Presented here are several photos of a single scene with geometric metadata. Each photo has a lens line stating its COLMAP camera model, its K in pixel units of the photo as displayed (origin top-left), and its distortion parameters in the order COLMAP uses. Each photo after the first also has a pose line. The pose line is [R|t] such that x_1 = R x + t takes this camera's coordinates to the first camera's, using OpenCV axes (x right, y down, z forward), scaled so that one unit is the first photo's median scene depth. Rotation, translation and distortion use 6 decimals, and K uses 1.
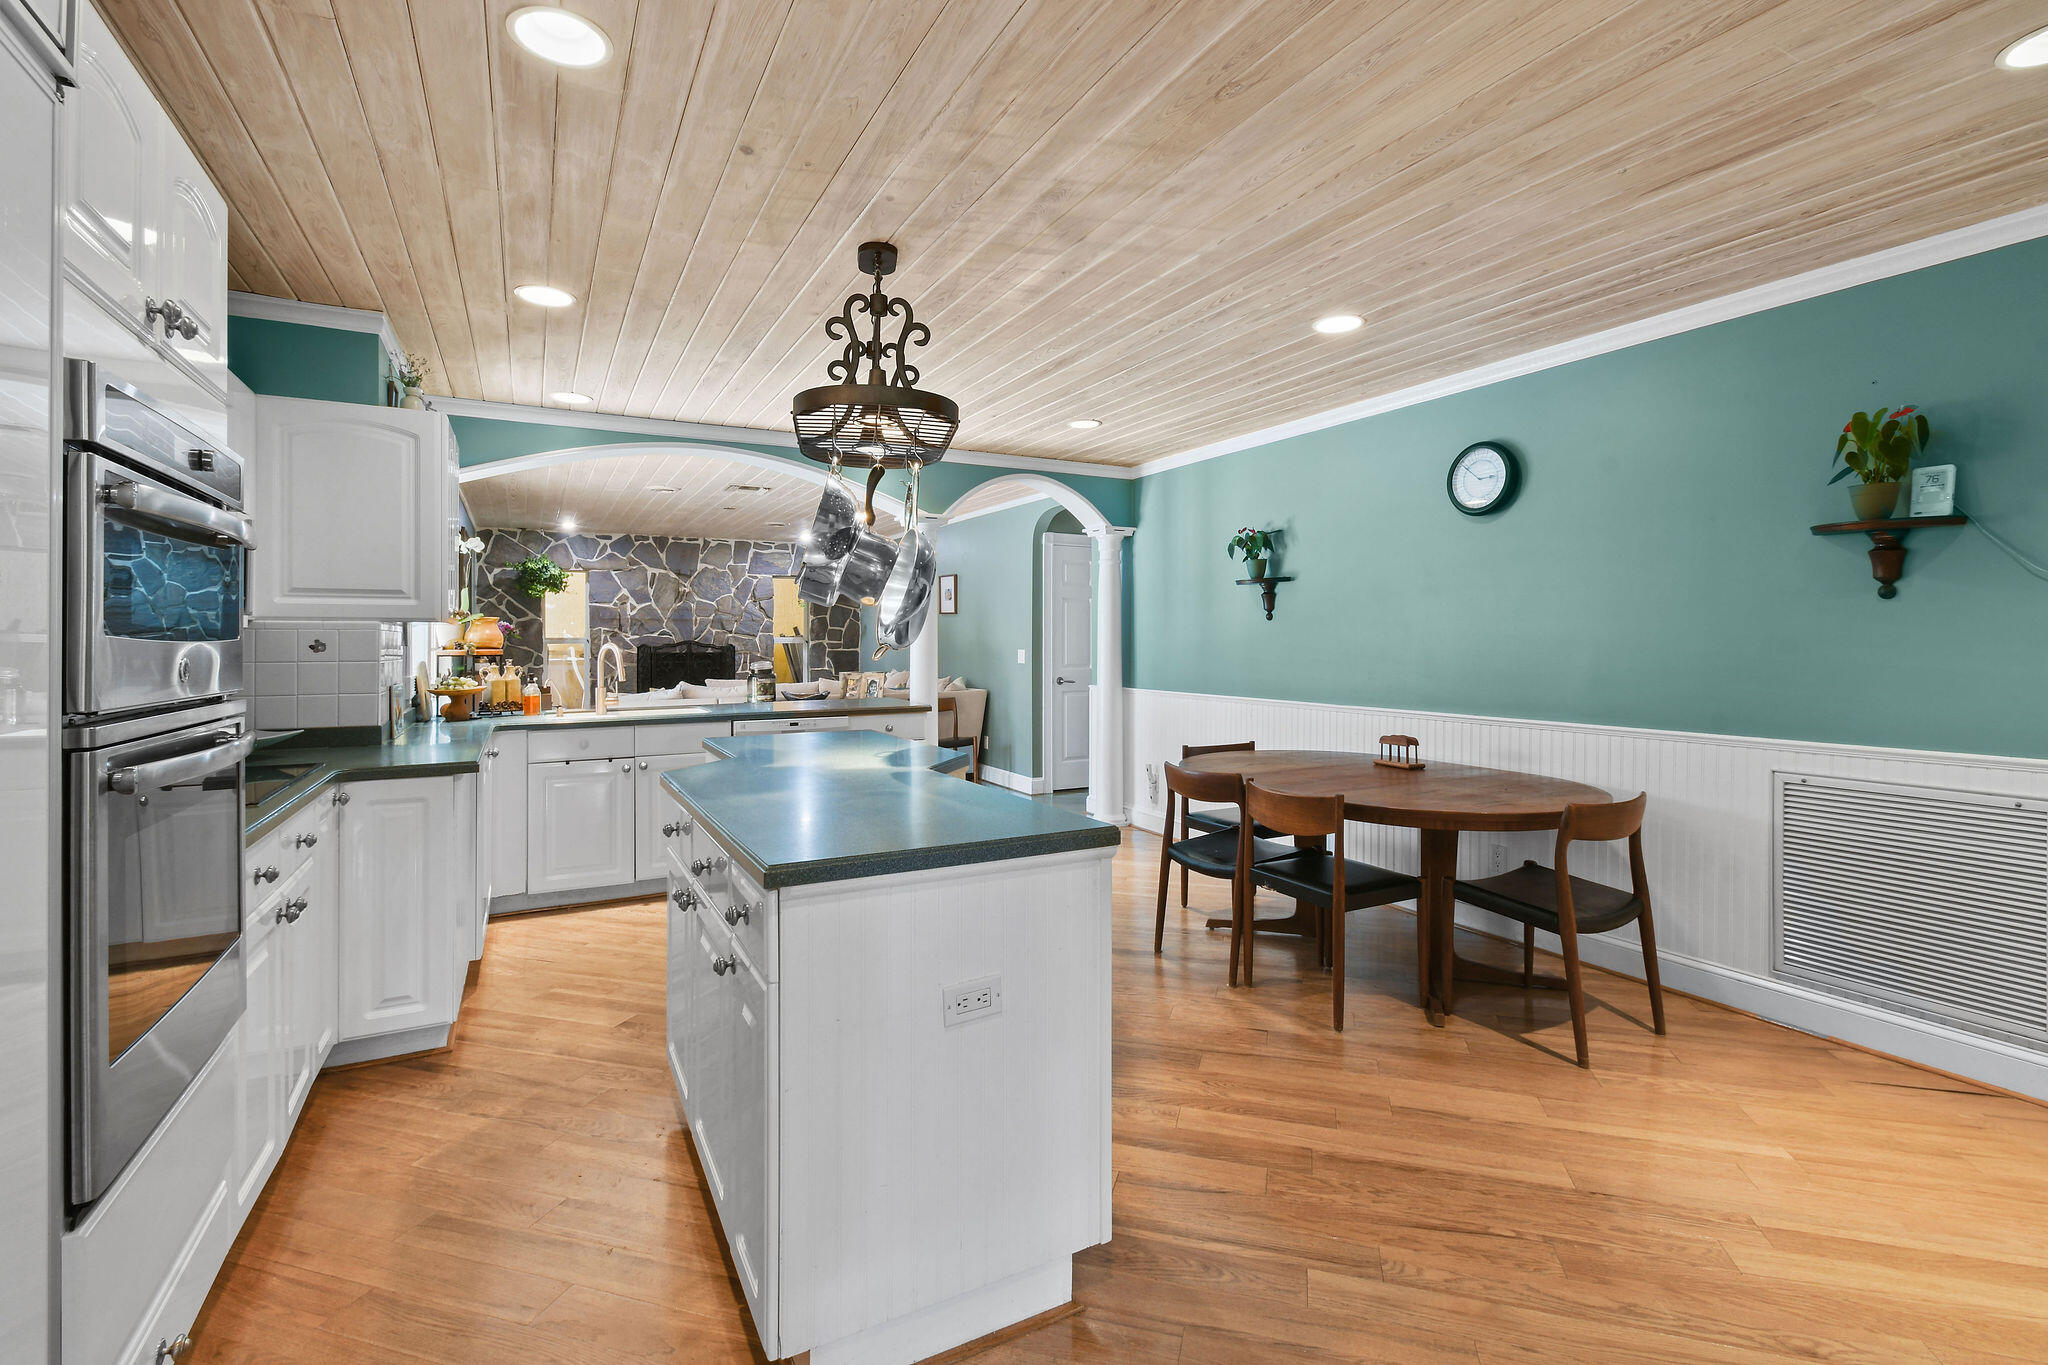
lens RADIAL K [[921.4, 0, 1026.1], [0, 921.4, 647.5], [0, 0, 1]] dist [0.000657, 0.000017]
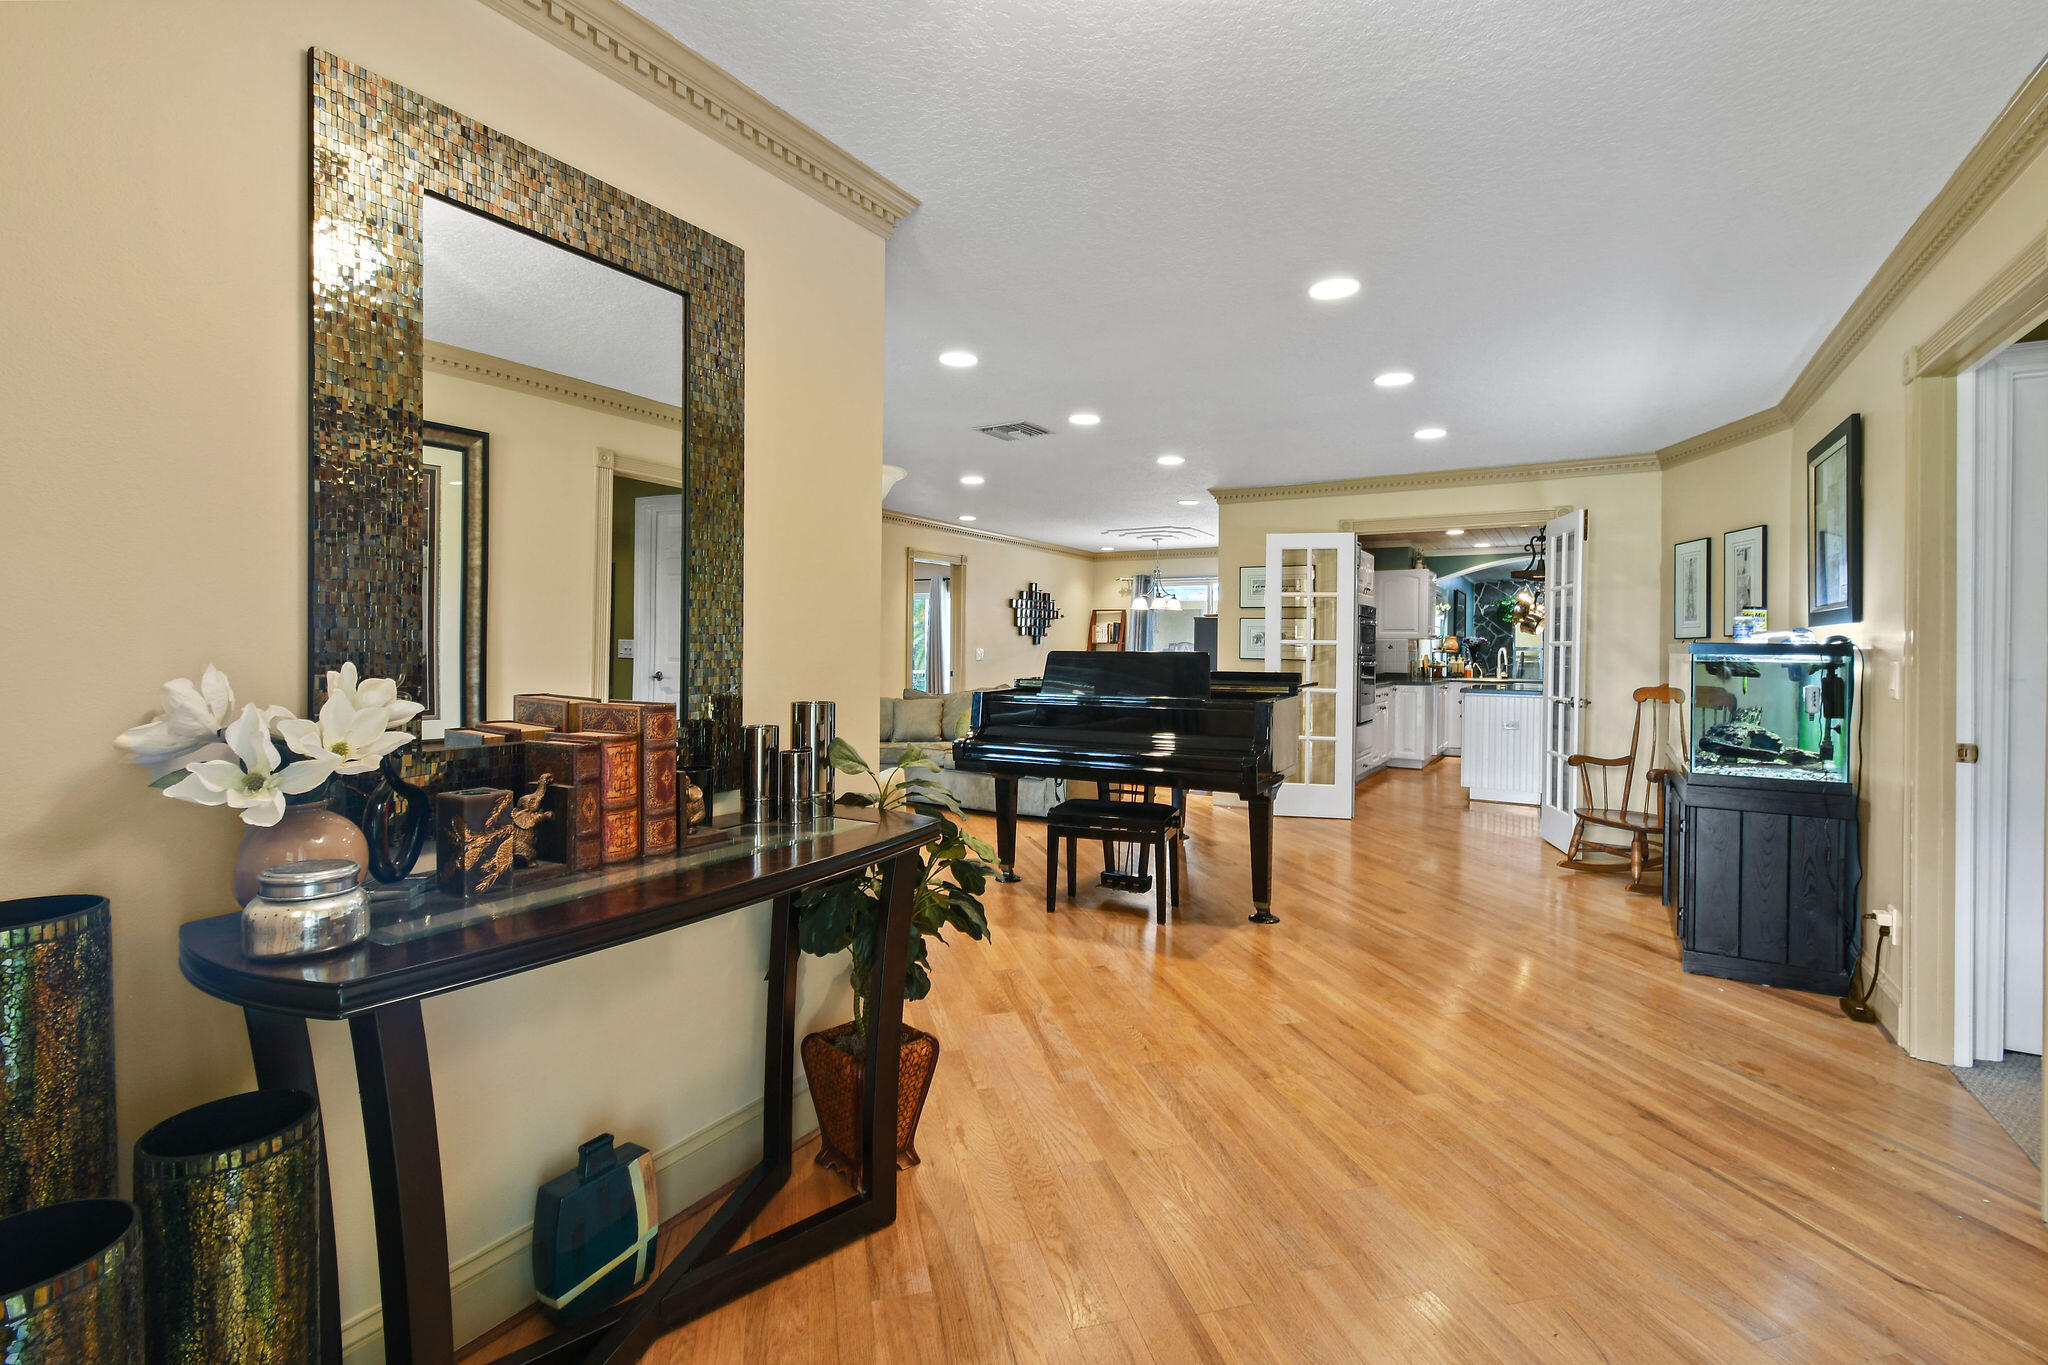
lens RADIAL K [[921.4, 0, 1026.1], [0, 921.4, 647.5], [0, 0, 1]] dist [0.000657, 0.000017]
pose [[0.503611, 0.007449, -0.863899, 0.467634], [-0.019652, 0.999803, -0.002835, 0.012804], [0.863707, 0.018405, 0.503658, -0.591962]]
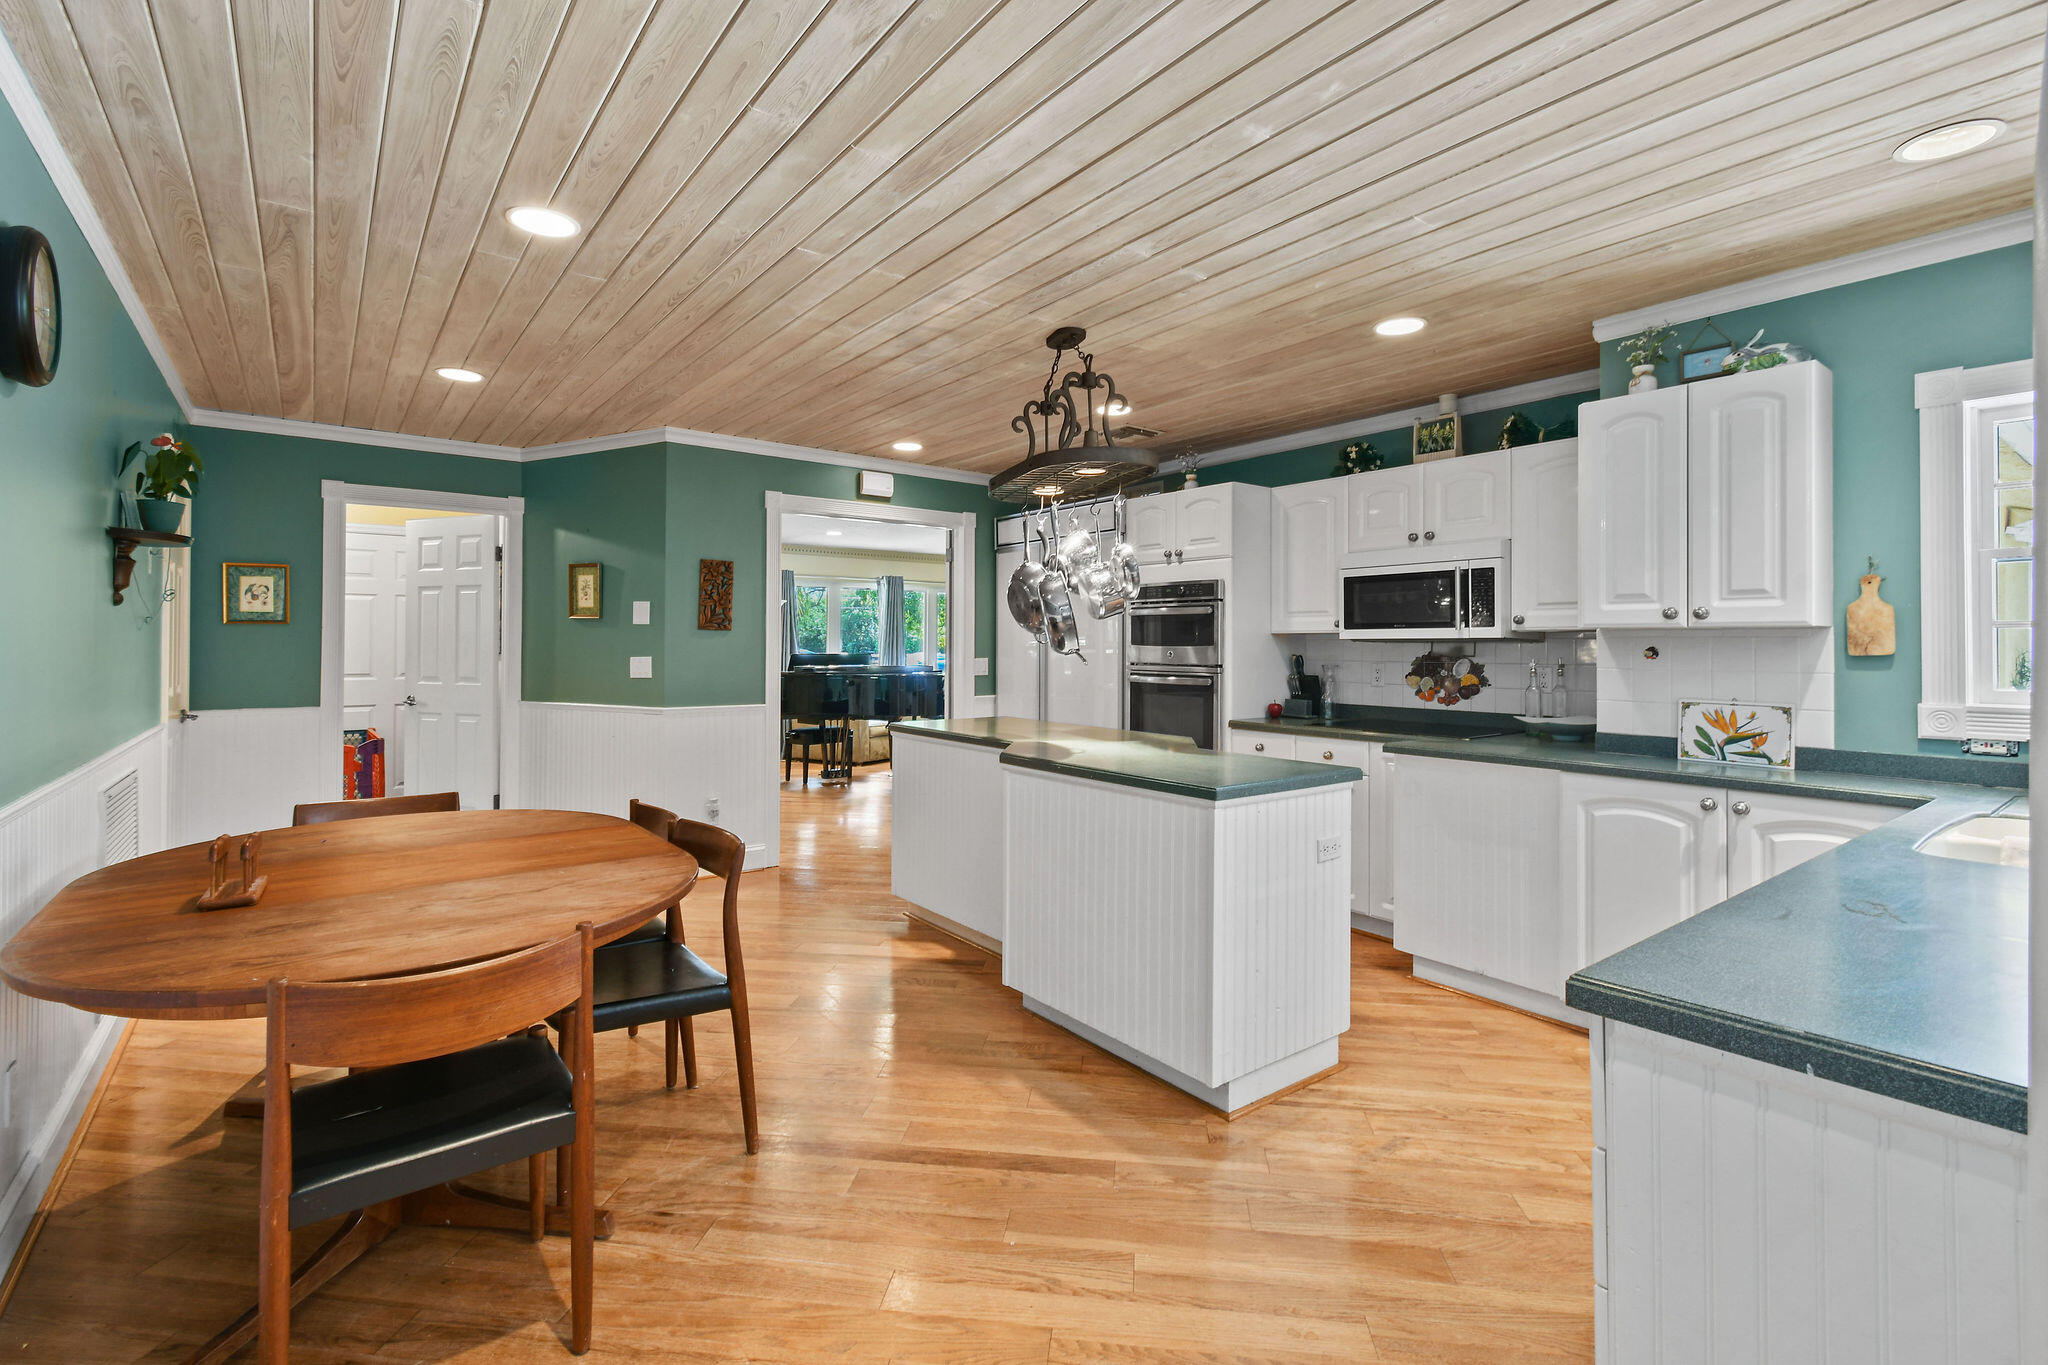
lens RADIAL K [[921.4, 0, 1026.1], [0, 921.4, 647.5], [0, 0, 1]] dist [0.000657, 0.000017]
pose [[-0.988397, -0.002050, -0.151879, 0.023228], [-0.003381, 0.999958, 0.008502, -0.005103], [0.151856, 0.008917, -0.988362, 0.645579]]
